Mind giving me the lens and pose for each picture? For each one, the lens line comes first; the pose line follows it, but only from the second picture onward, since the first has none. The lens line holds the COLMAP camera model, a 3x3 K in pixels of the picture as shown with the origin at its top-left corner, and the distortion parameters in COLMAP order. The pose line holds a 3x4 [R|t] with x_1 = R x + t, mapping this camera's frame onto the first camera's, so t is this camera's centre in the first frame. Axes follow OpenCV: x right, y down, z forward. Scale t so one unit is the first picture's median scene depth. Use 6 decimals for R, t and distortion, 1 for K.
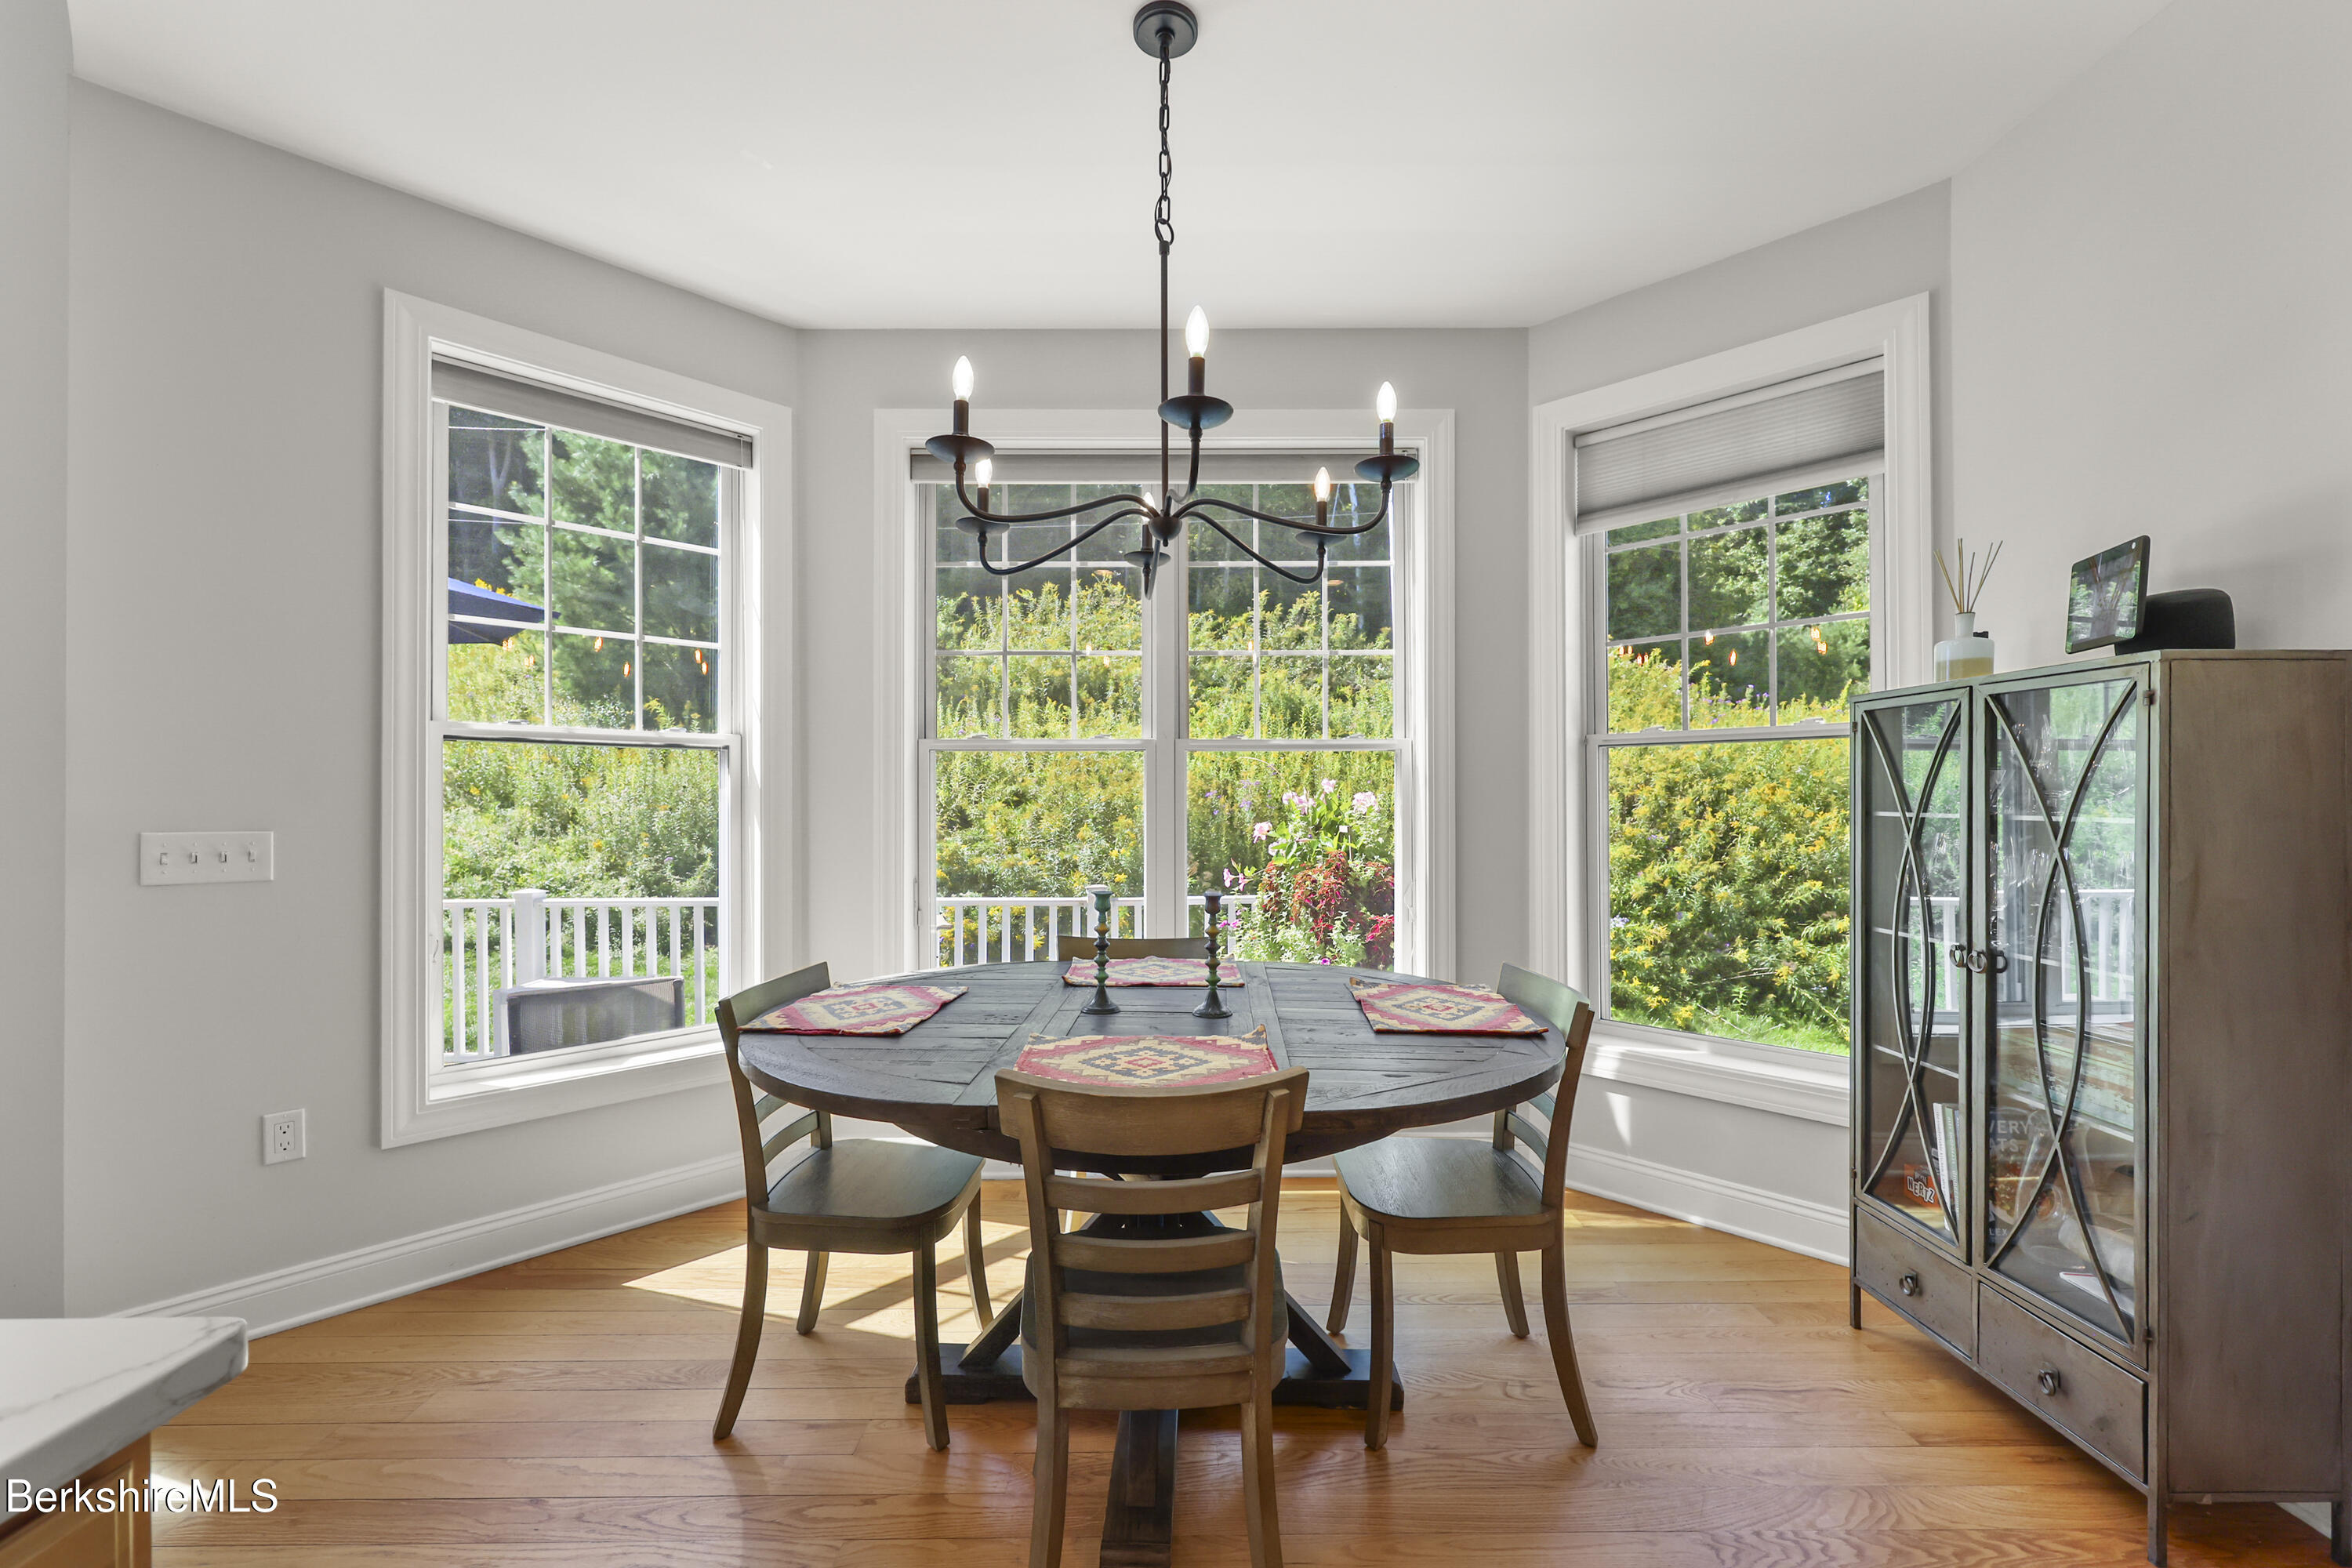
lens RADIAL K [[957.3, 0, 1179.6], [0, 957.3, 800.7], [0, 0, 1]] dist [-0.000221, -0.000029]
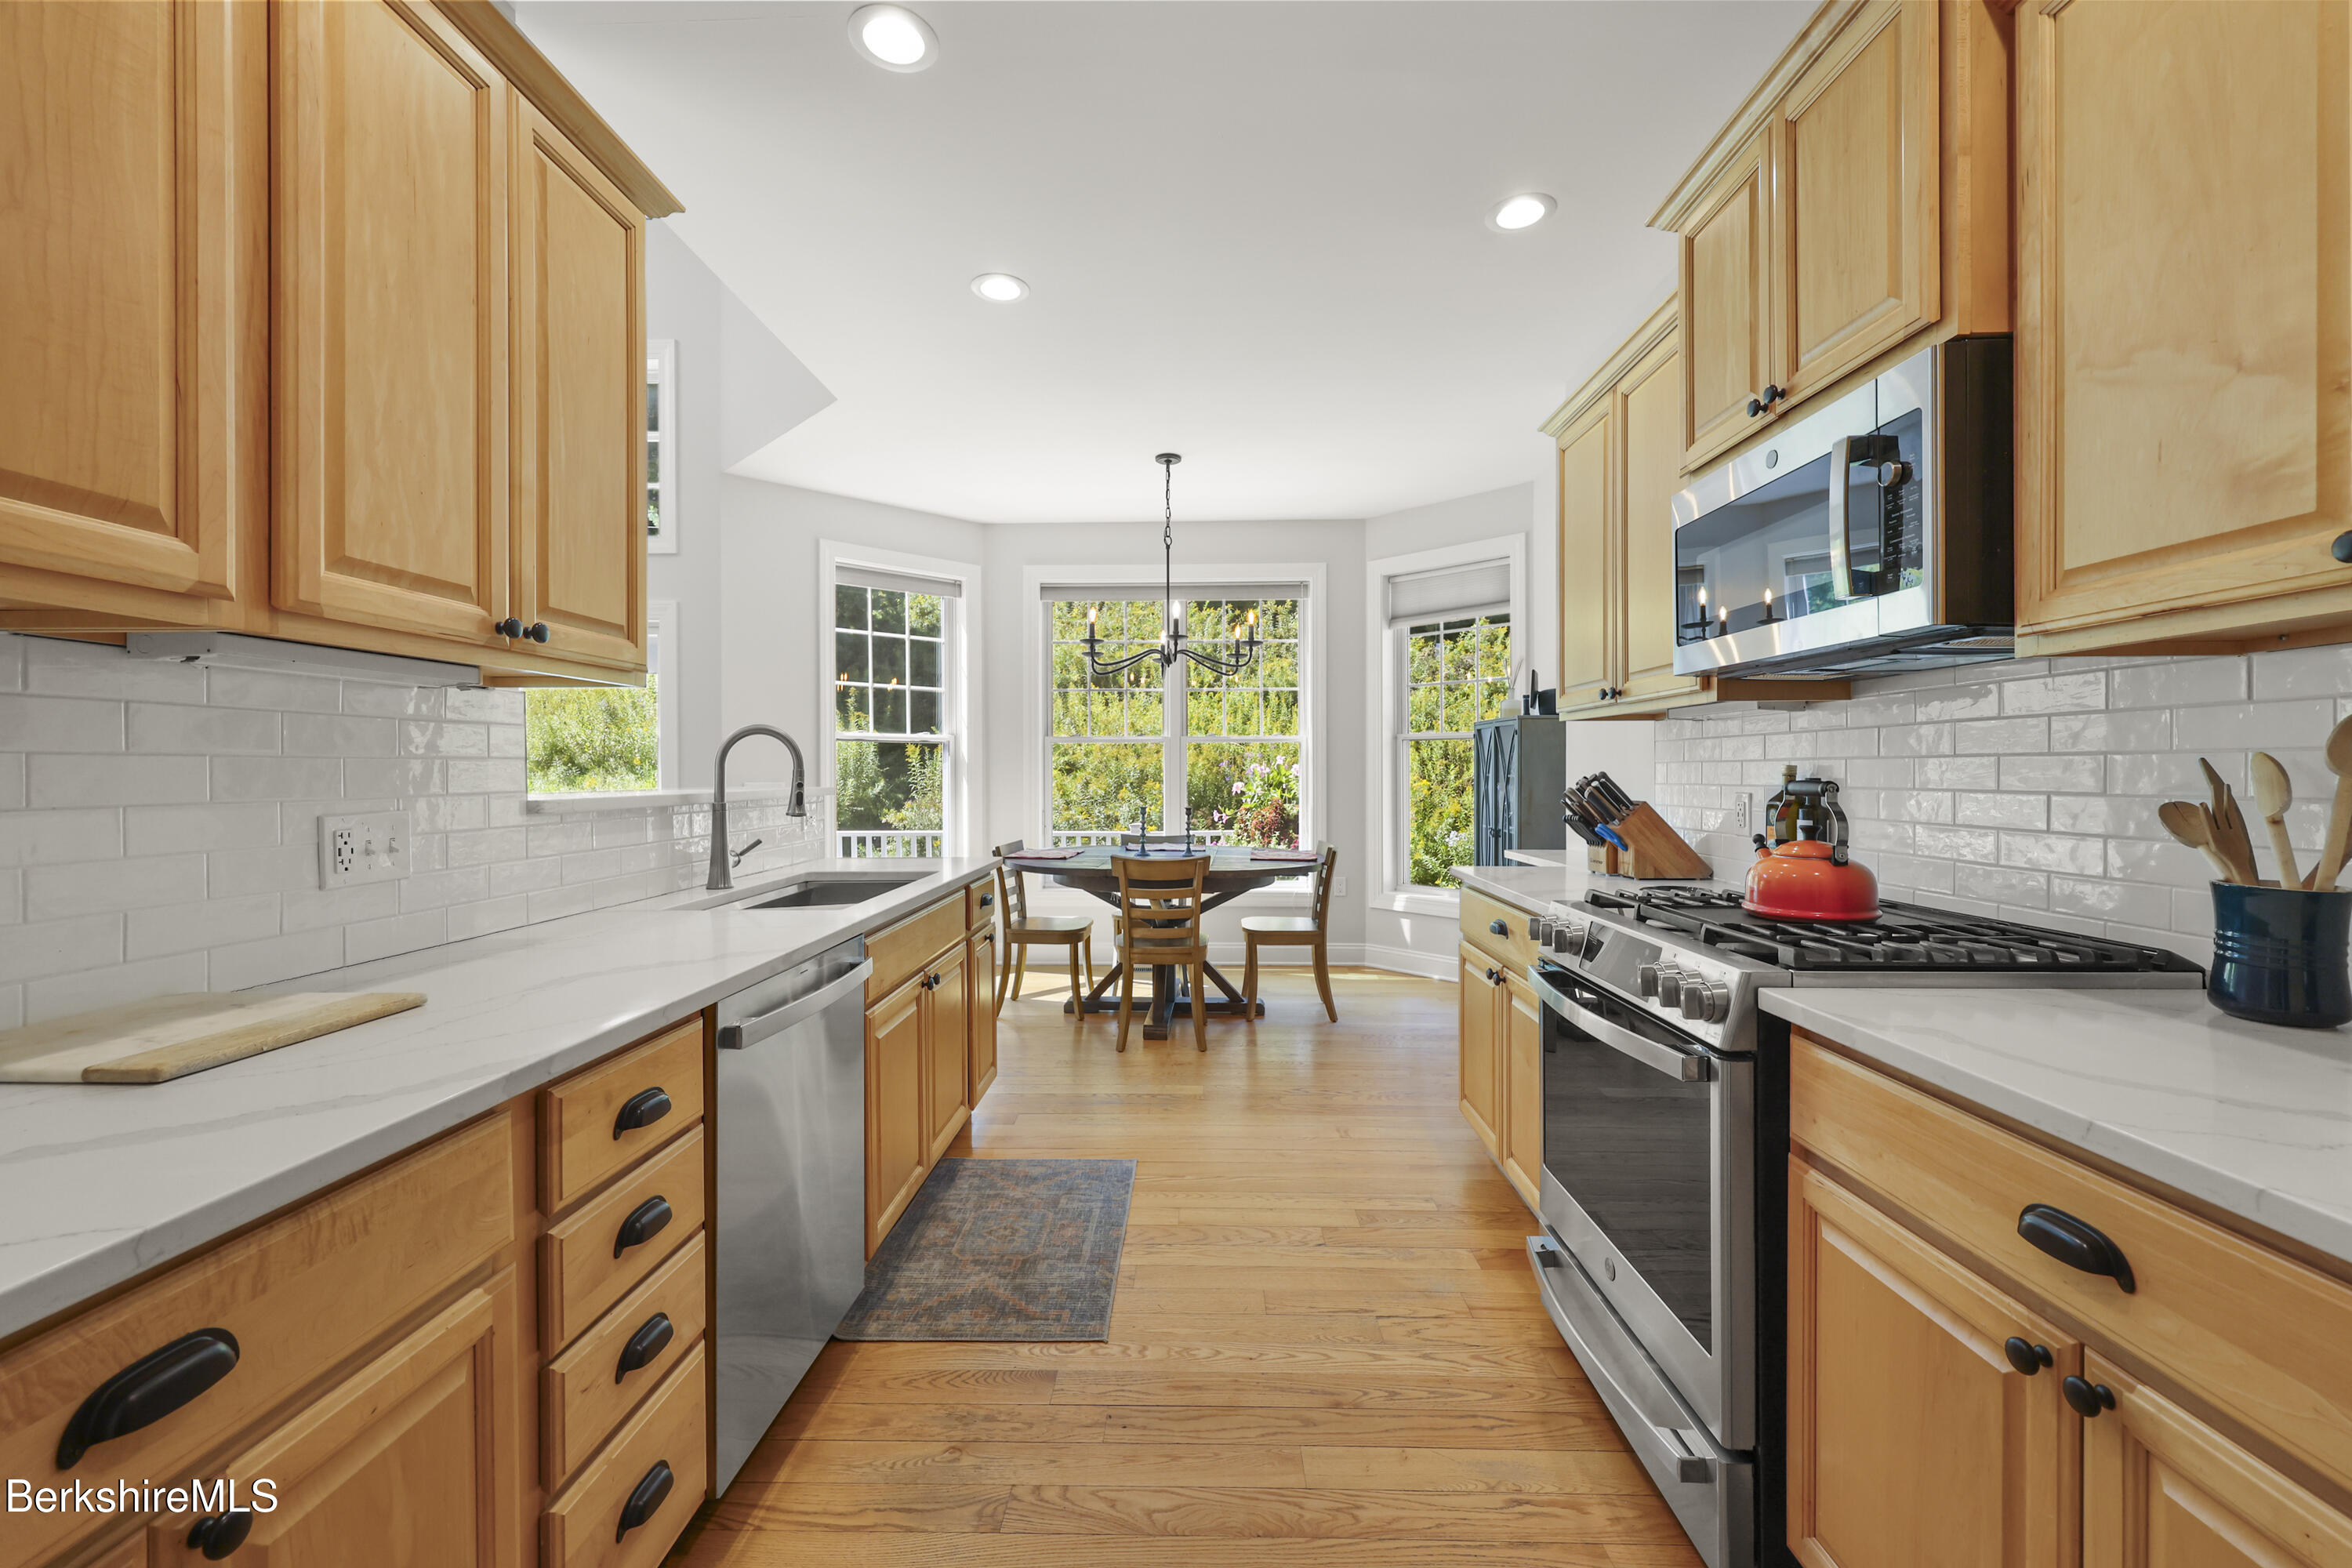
lens RADIAL K [[957.3, 0, 1174.1], [0, 957.3, 774.0], [0, 0, 1]] dist [-0.000221, -0.000029]
pose [[0.999249, -0.000734, -0.038747, 0.058841], [0.000940, 0.999985, 0.005307, -0.000238], [0.038743, -0.005339, 0.999235, -0.913955]]
